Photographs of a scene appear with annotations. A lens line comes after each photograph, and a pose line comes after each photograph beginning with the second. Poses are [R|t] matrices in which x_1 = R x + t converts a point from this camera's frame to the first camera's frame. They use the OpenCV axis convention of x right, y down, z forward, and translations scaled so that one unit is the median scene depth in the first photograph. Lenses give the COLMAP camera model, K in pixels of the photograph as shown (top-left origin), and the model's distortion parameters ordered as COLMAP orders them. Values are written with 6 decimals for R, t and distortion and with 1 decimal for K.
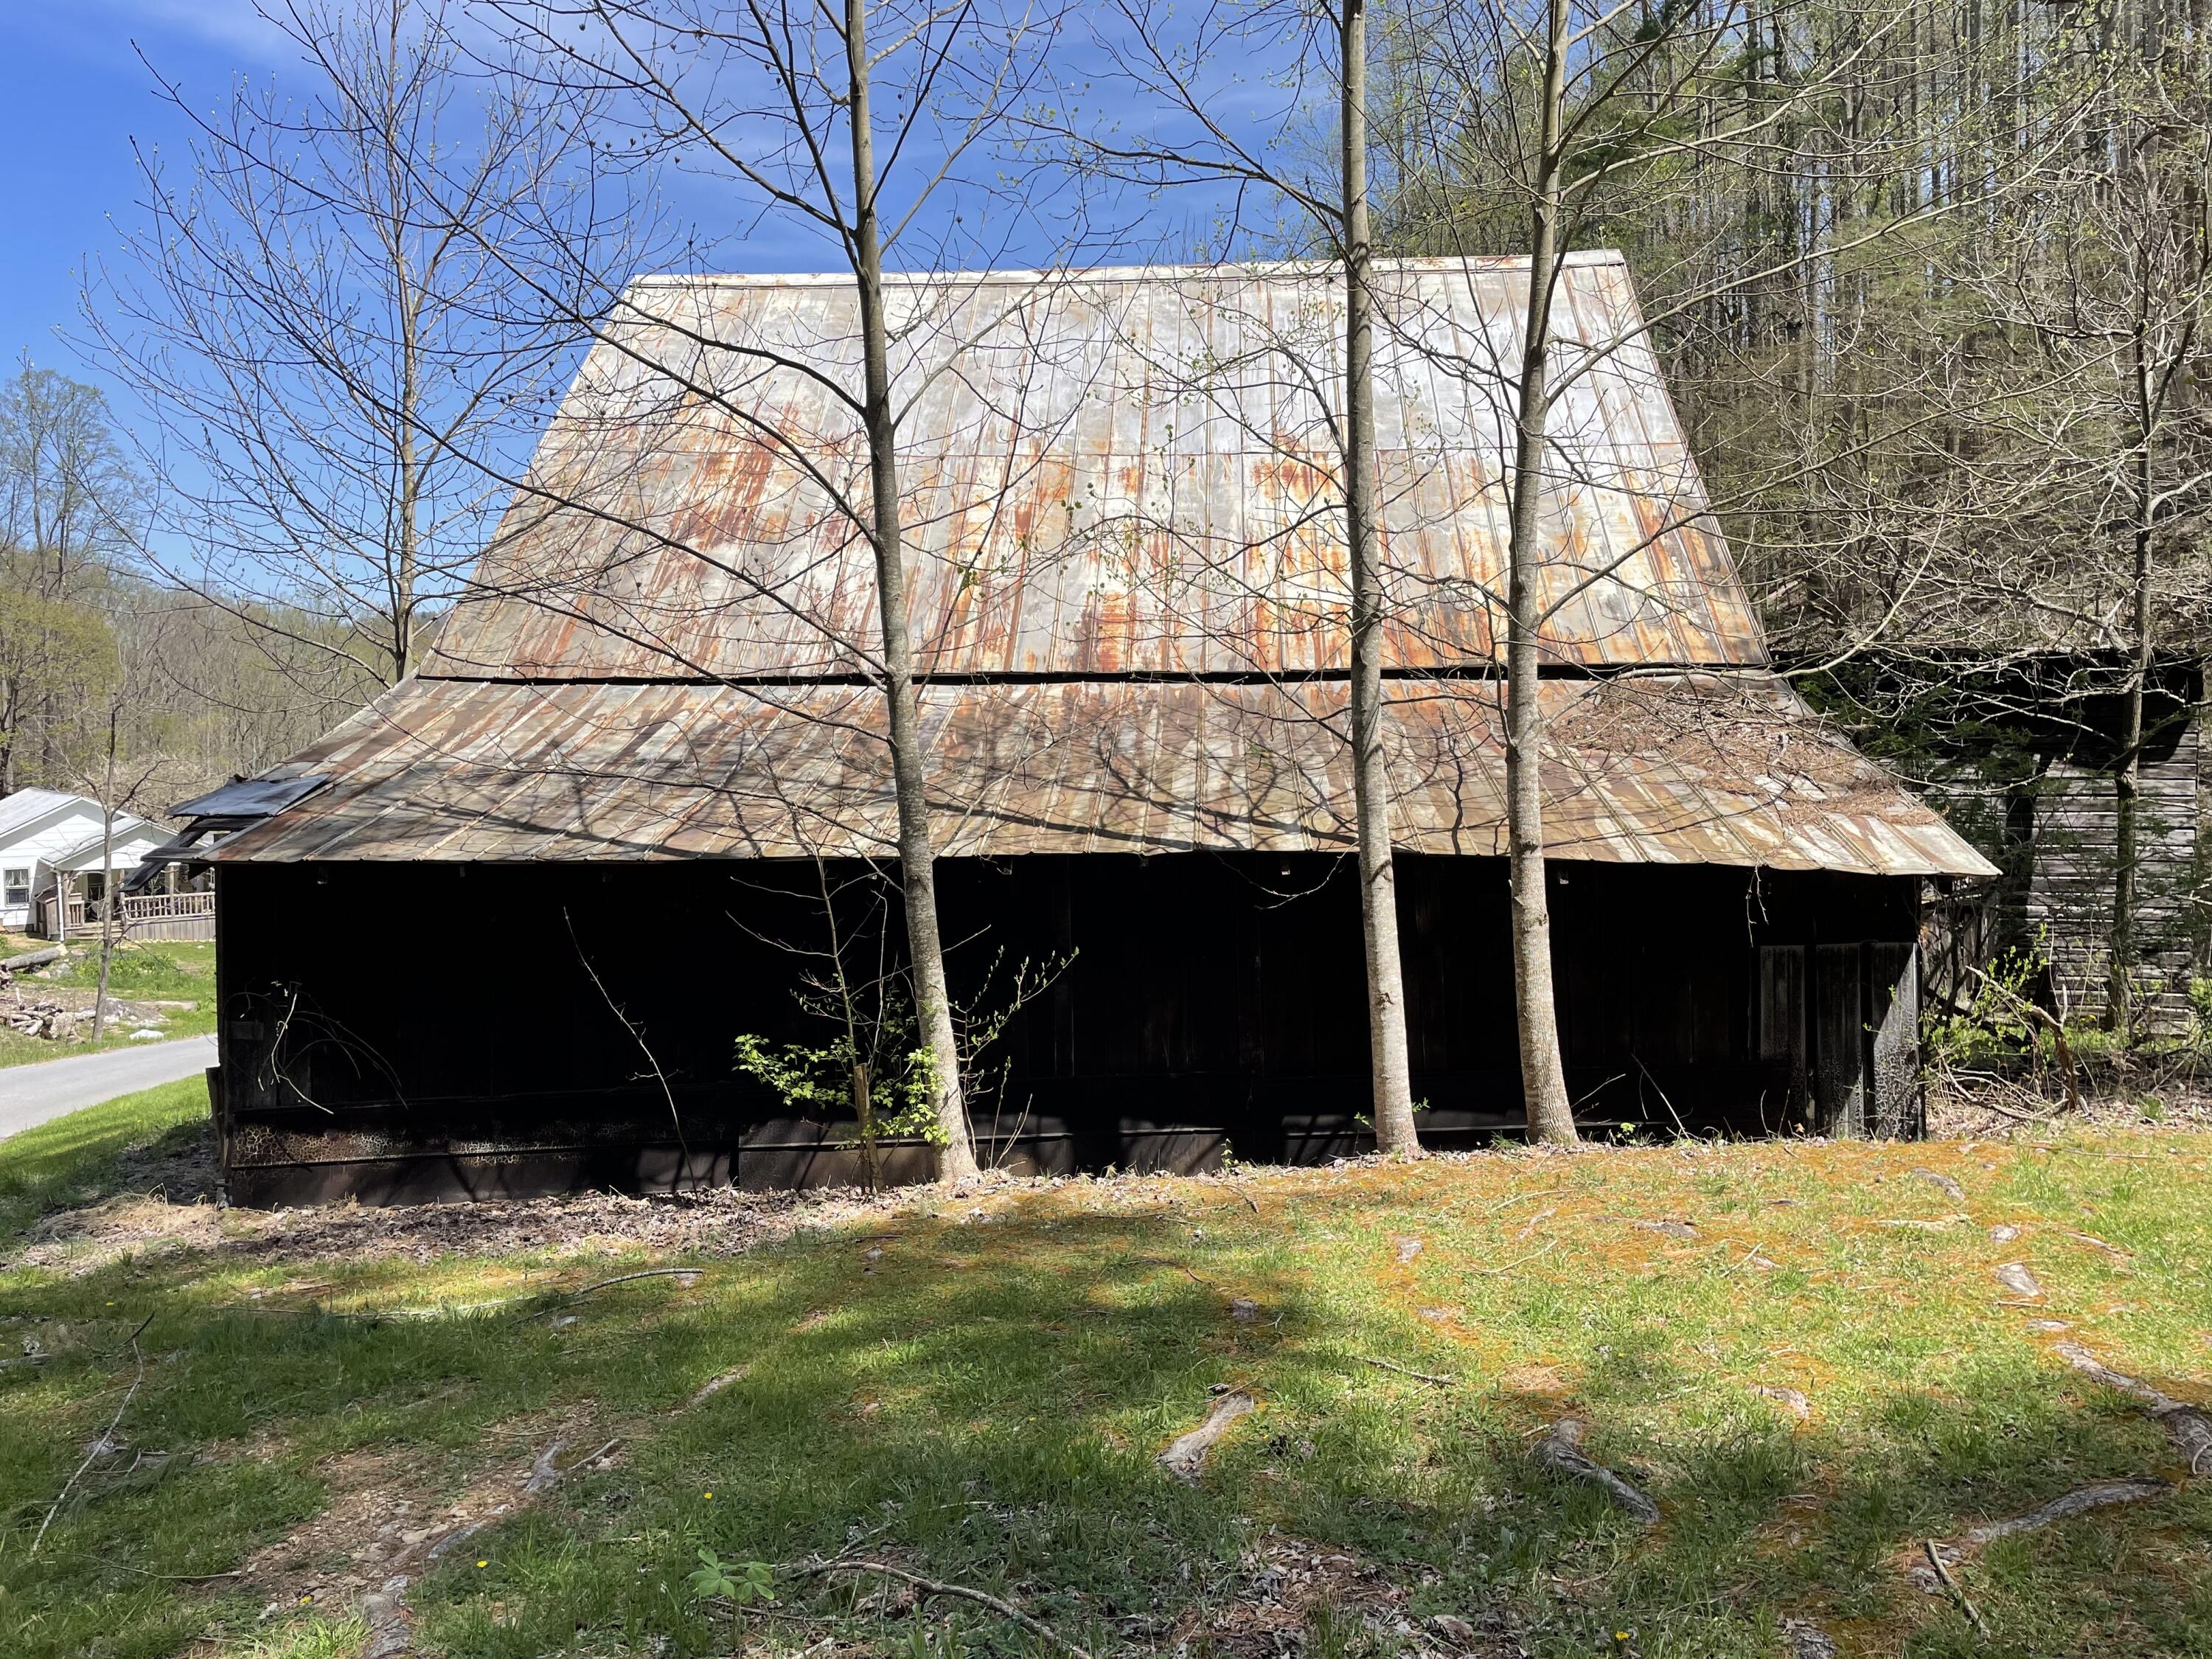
lens RADIAL K [[1663.0, 0, 1112.6], [0, 1663.0, 817.9], [0, 0, 1]] dist [0.083571, -0.112411]
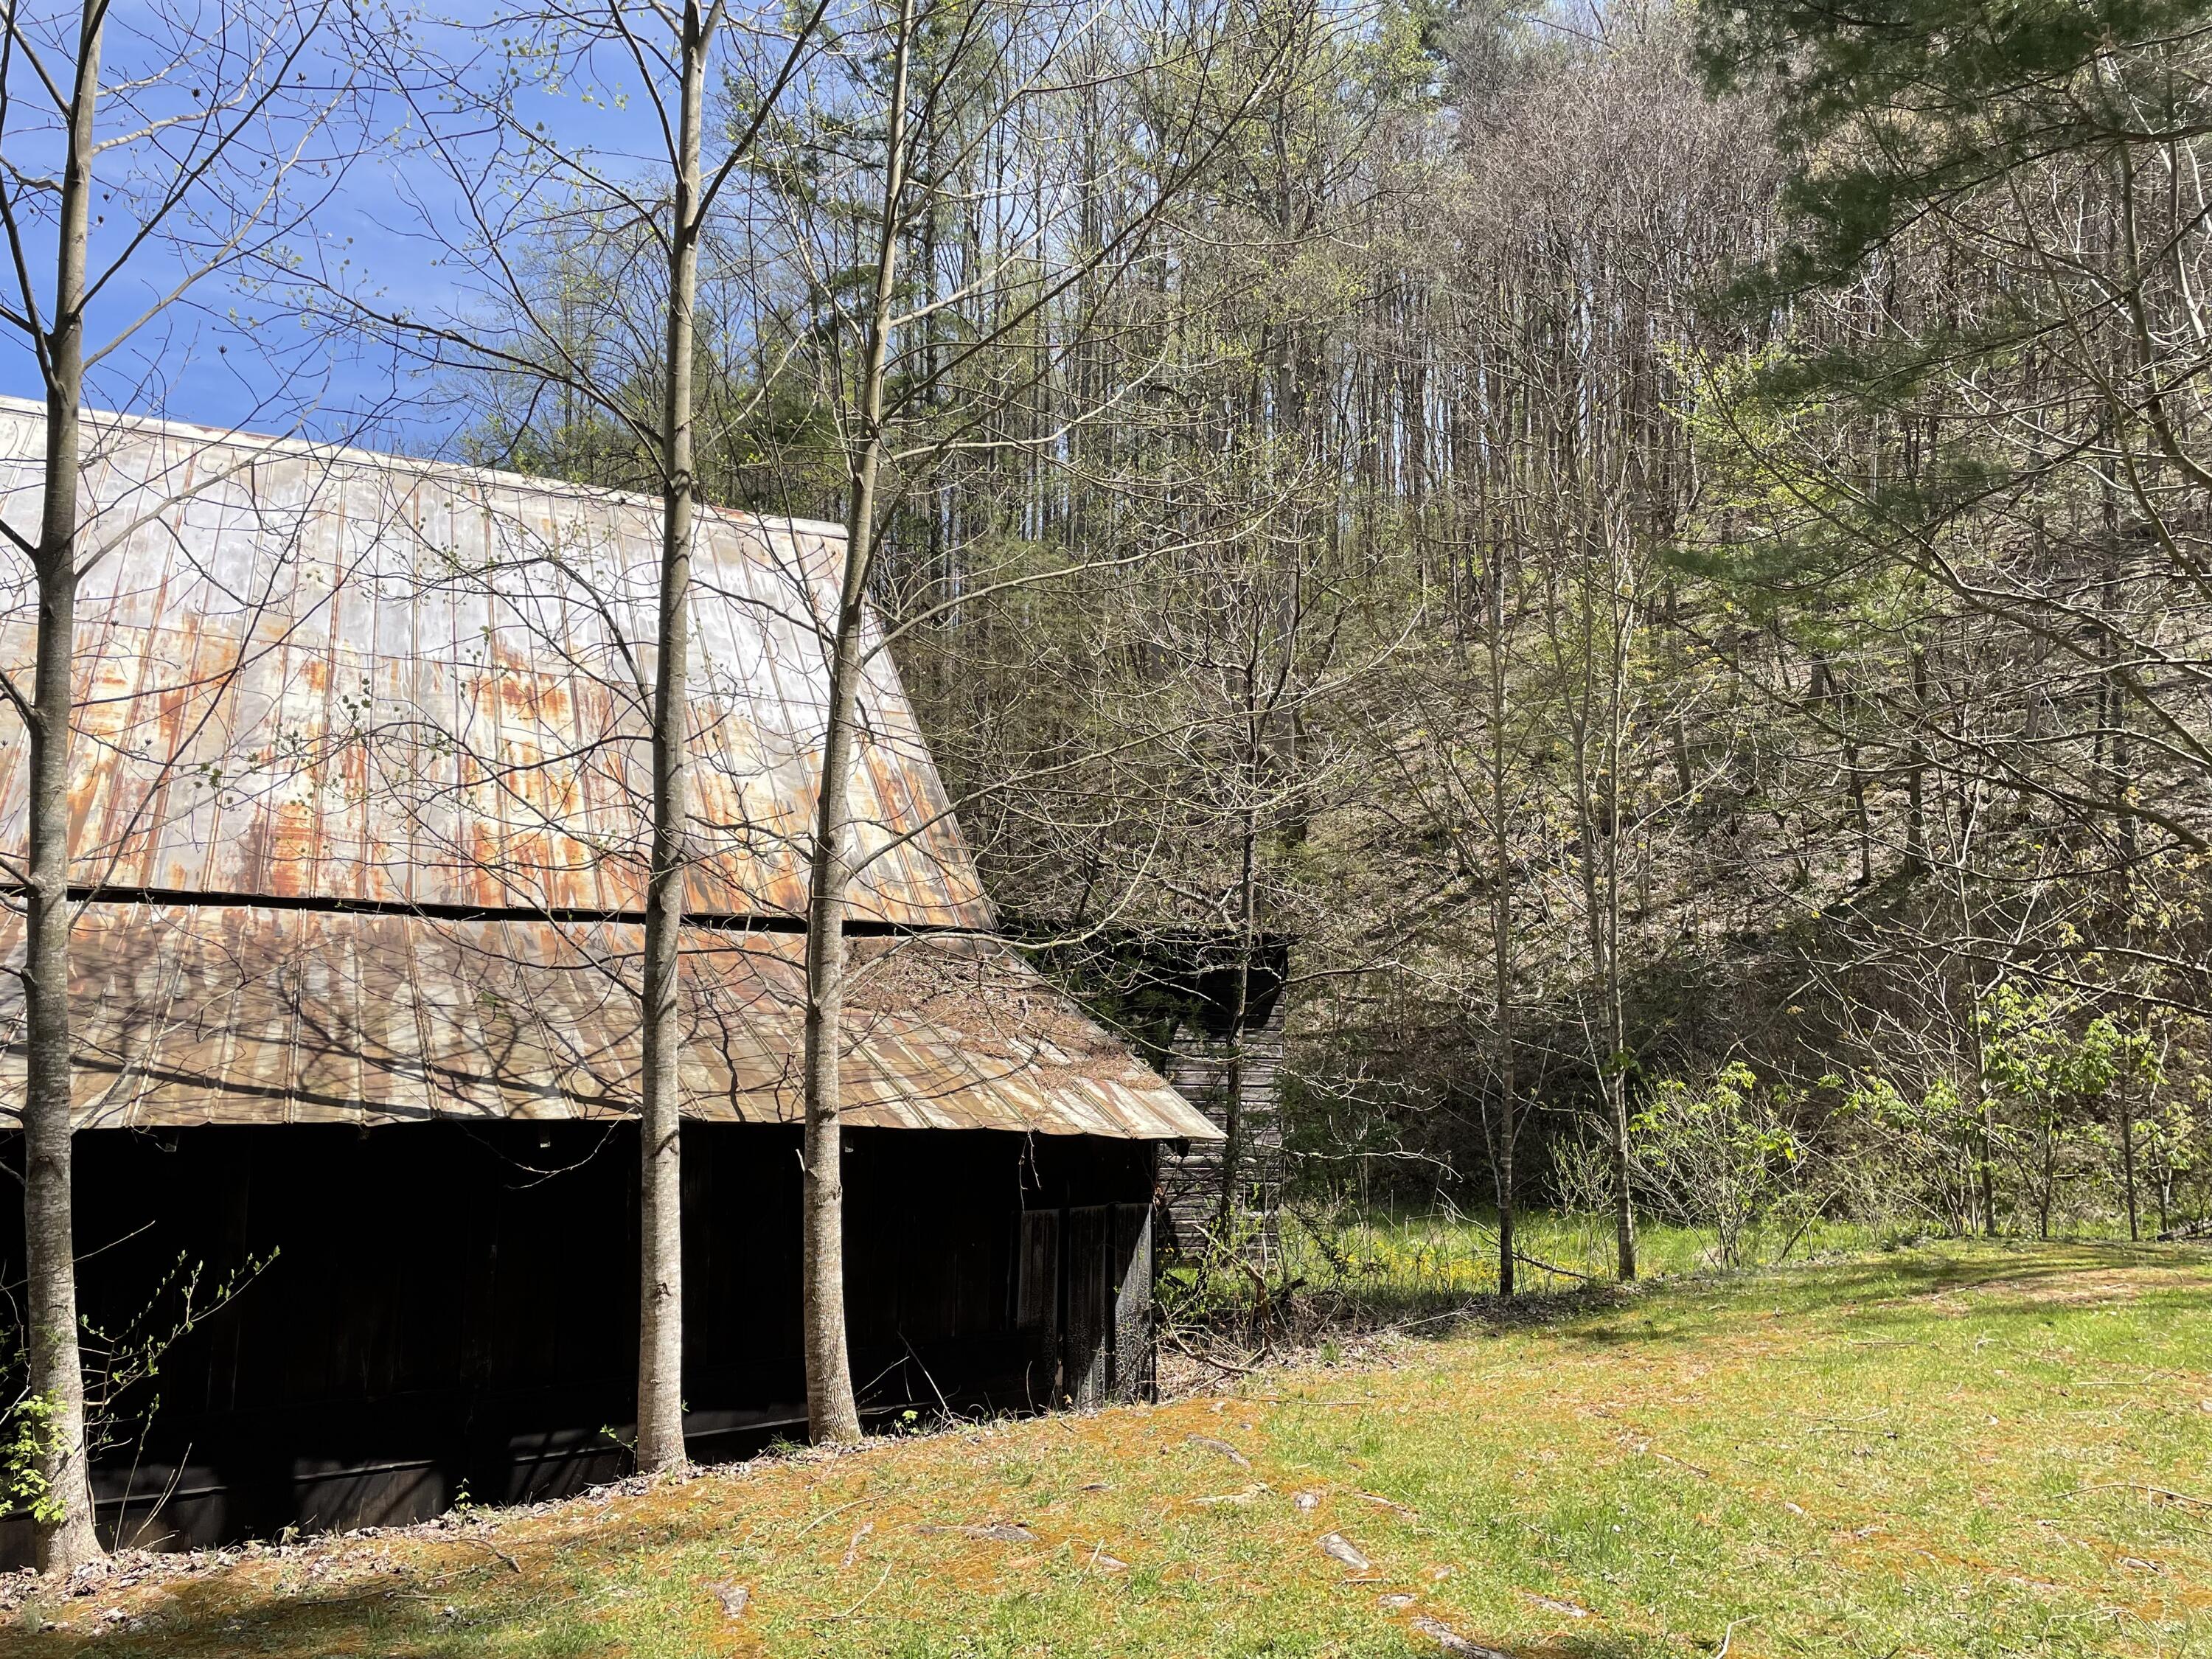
lens RADIAL K [[1663.0, 0, 1112.6], [0, 1663.0, 817.9], [0, 0, 1]] dist [0.083571, -0.112411]
pose [[0.867453, 0.086127, 0.490008, -0.080631], [-0.015010, 0.988984, -0.147259, -0.010639], [-0.497293, 0.120385, 0.859190, 0.078492]]
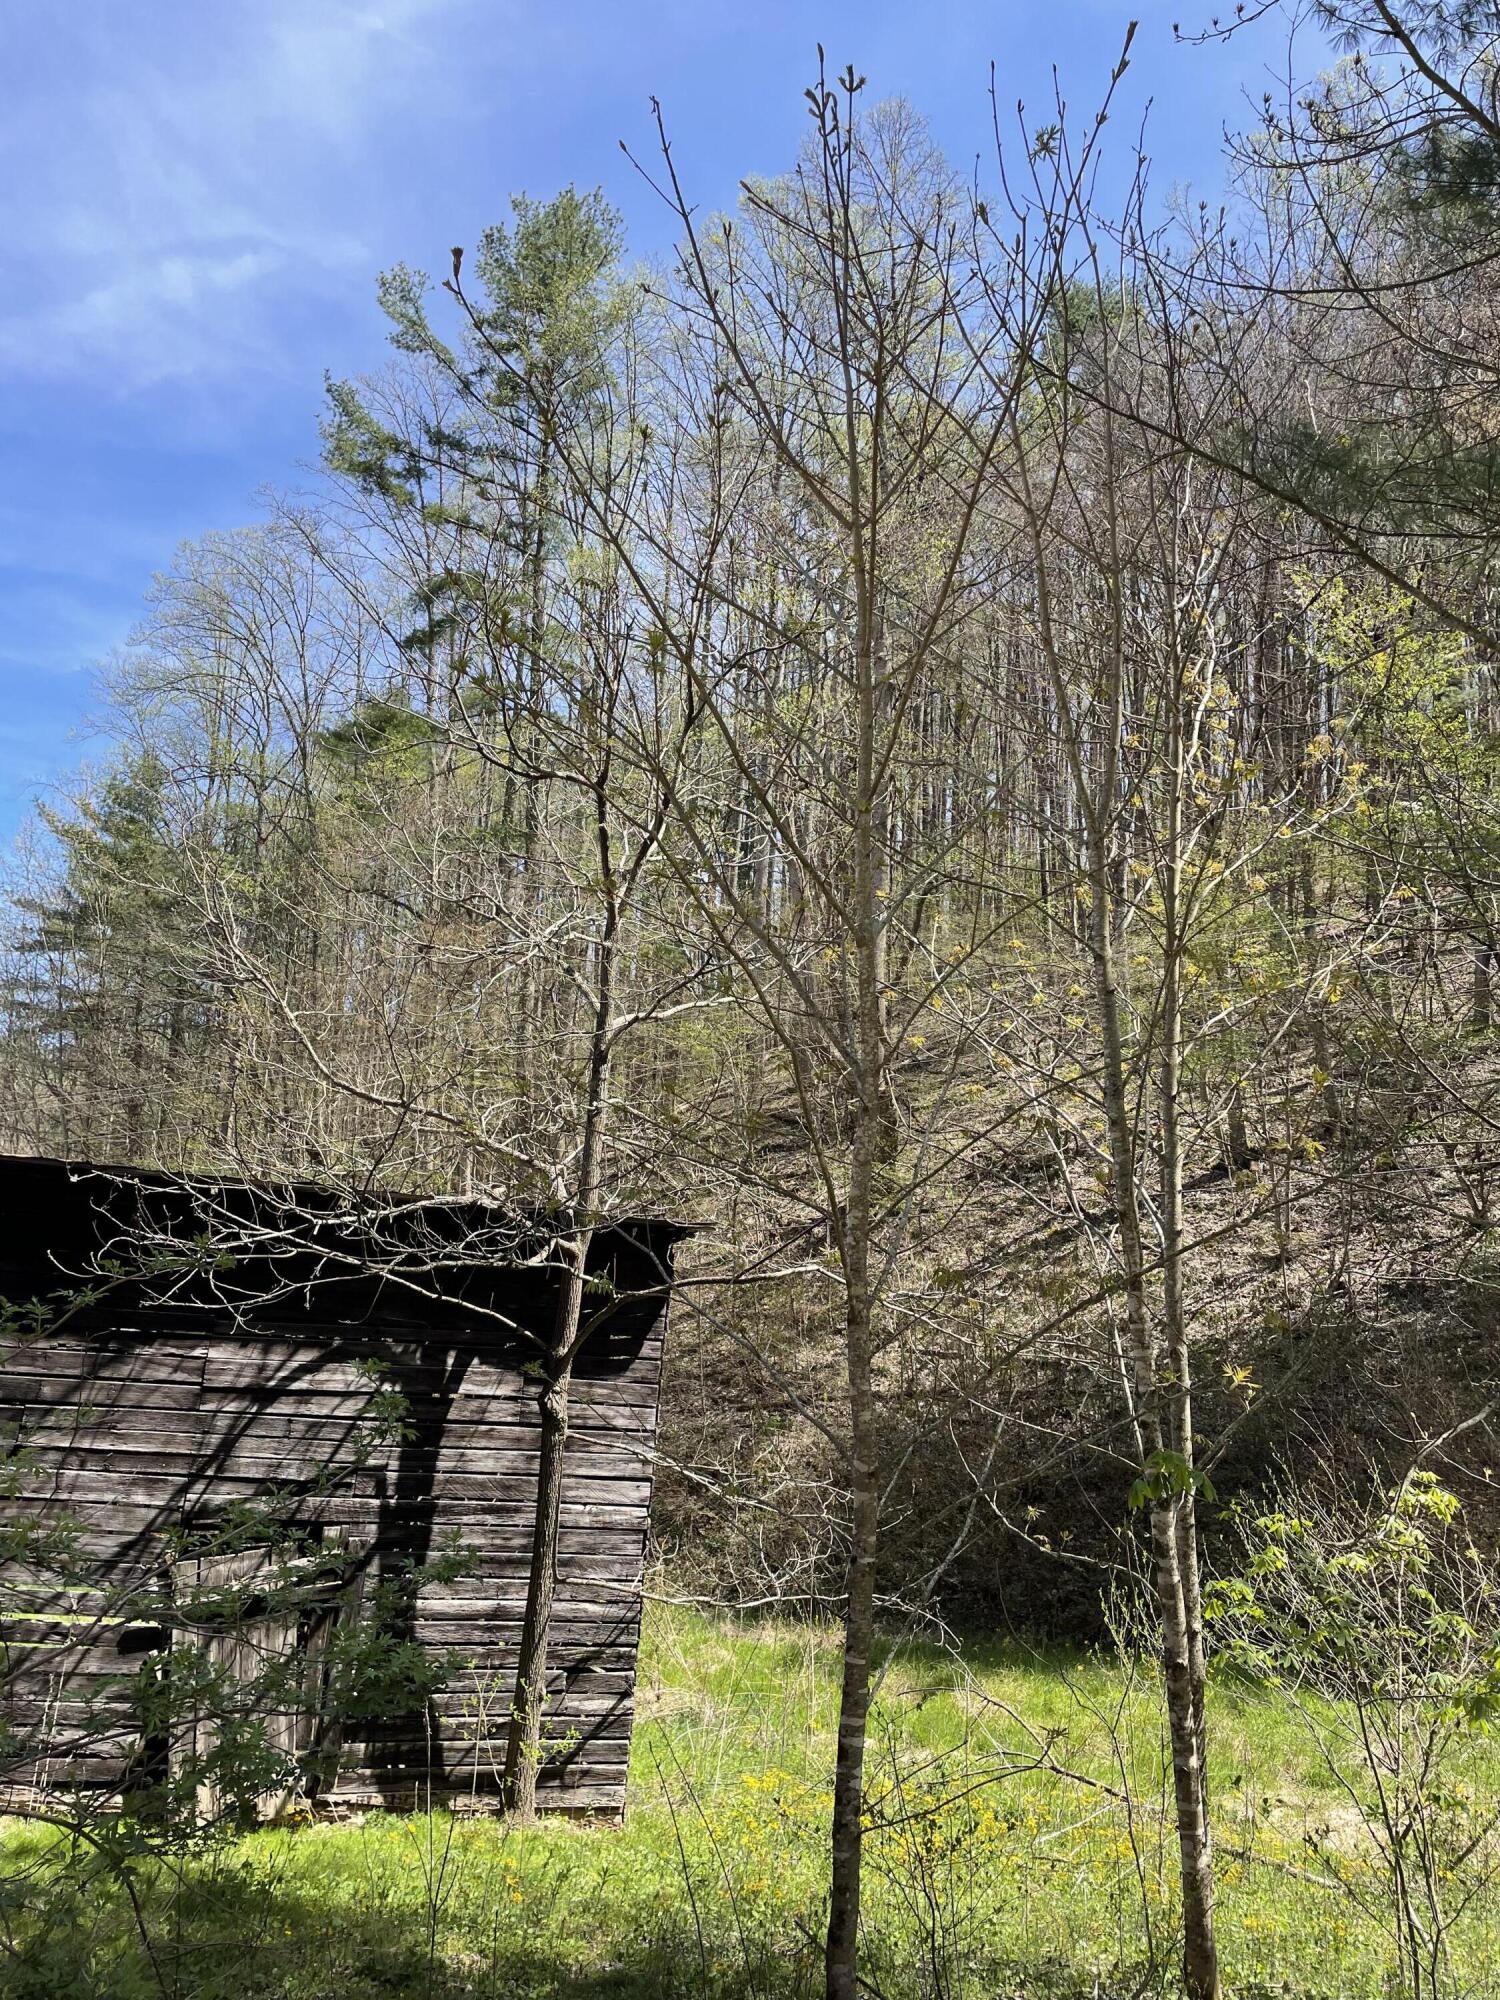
lens RADIAL K [[1503.6, 0, 750.0], [0, 1503.6, 1000.0], [0, 0, 1]] dist [0.083571, -0.112411]
pose [[0.883521, 0.163487, 0.438933, 0.704685], [-0.045302, 0.962541, -0.267324, -0.037179], [-0.466195, 0.216302, 0.857832, 0.752912]]
